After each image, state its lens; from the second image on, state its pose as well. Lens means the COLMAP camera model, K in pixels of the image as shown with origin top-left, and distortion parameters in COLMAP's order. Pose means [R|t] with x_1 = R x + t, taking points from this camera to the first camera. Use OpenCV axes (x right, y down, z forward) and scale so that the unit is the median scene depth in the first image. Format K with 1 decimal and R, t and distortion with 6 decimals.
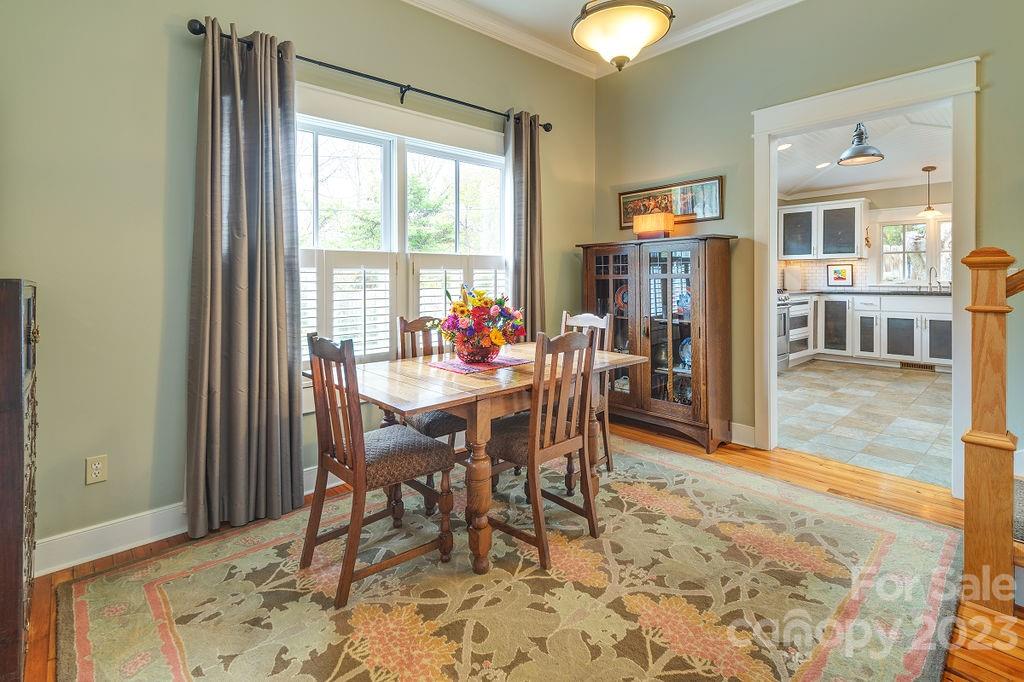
lens RADIAL K [[487.1, 0, 511.0], [0, 487.1, 283.6], [0, 0, 1]] dist [0.025951, 0.000004]
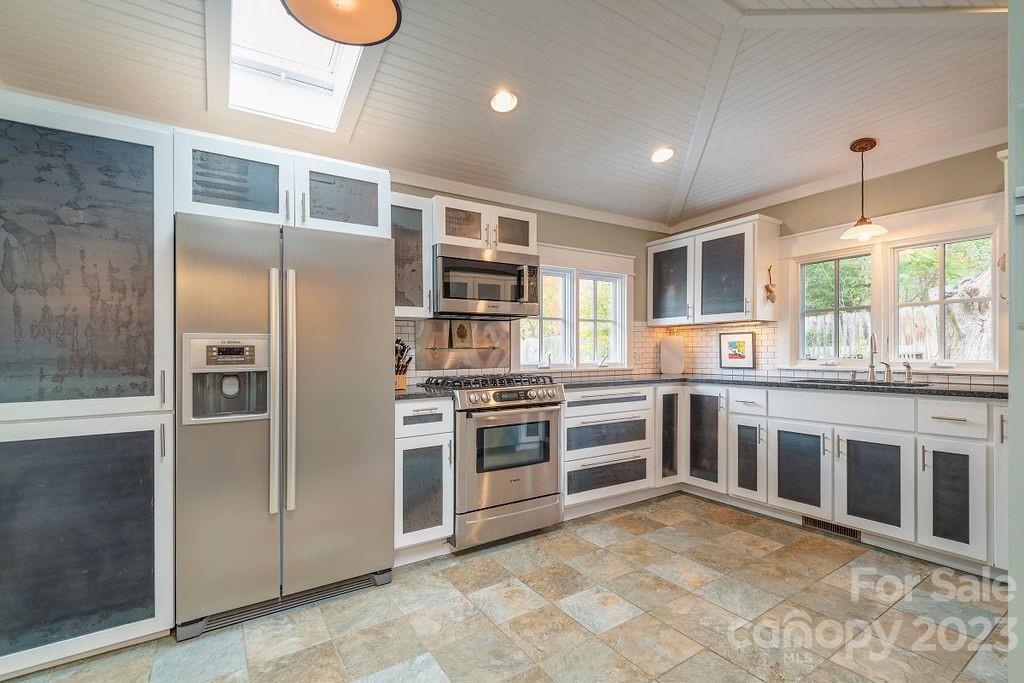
lens RADIAL K [[462.7, 0, 506.6], [0, 462.7, 355.6], [0, 0, 1]] dist [0.021471, -0.000277]
pose [[0.985127, -0.002009, -0.171815, 0.553346], [0.000999, 0.999982, -0.005965, -0.008444], [0.171824, 0.005705, 0.985111, 0.447799]]
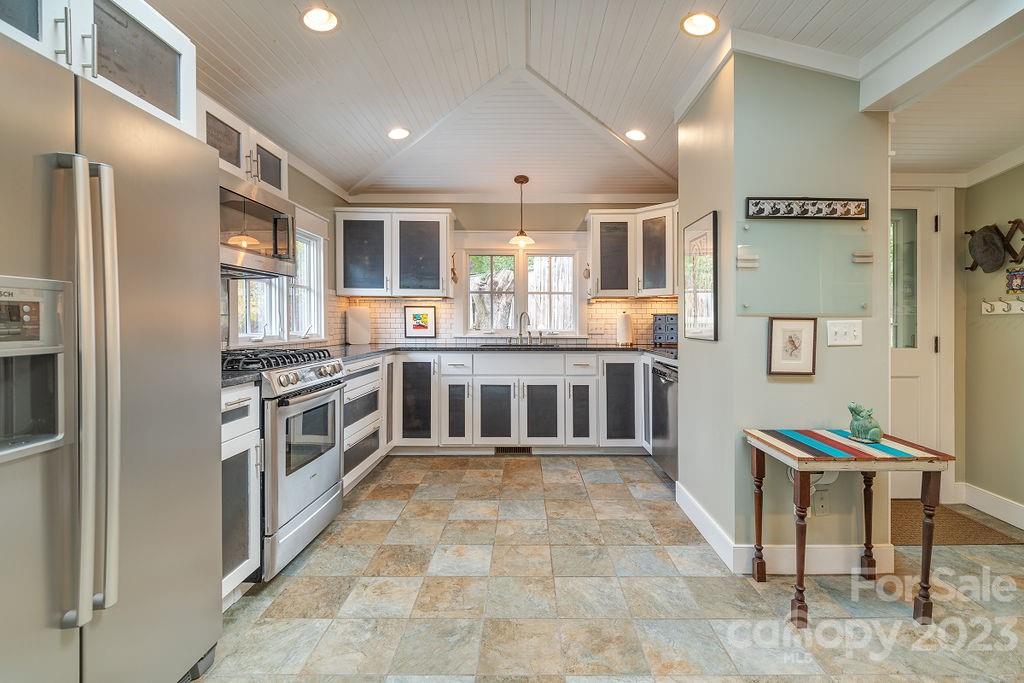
lens RADIAL K [[479.6, 0, 530.3], [0, 479.6, 329.0], [0, 0, 1]] dist [0.002345, -0.000152]
pose [[0.666196, -0.002136, 0.745773, 0.310354], [0.001532, 0.999998, 0.001495, -0.008507], [-0.745775, 0.000147, 0.666198, 0.504168]]
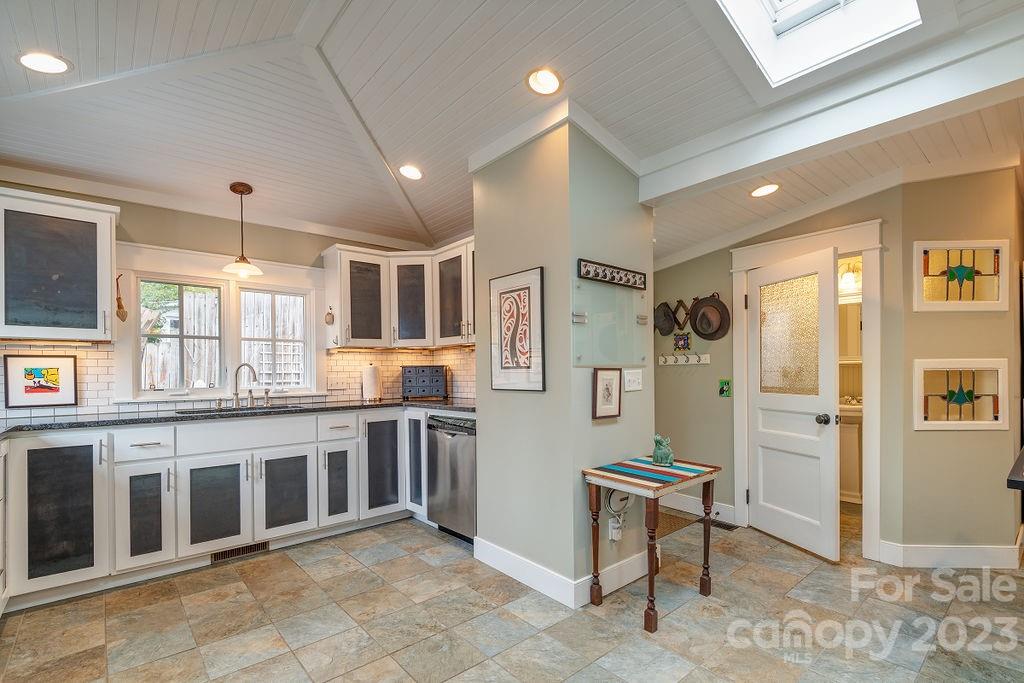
lens RADIAL K [[476.4, 0, 535.2], [0, 476.4, 372.1], [0, 0, 1]] dist [0.029027, -0.020222]
pose [[0.002266, 0.006856, 0.999974, 0.297011], [0.026273, 0.999631, -0.006913, -0.011742], [-0.999652, 0.026288, 0.002085, 0.659126]]
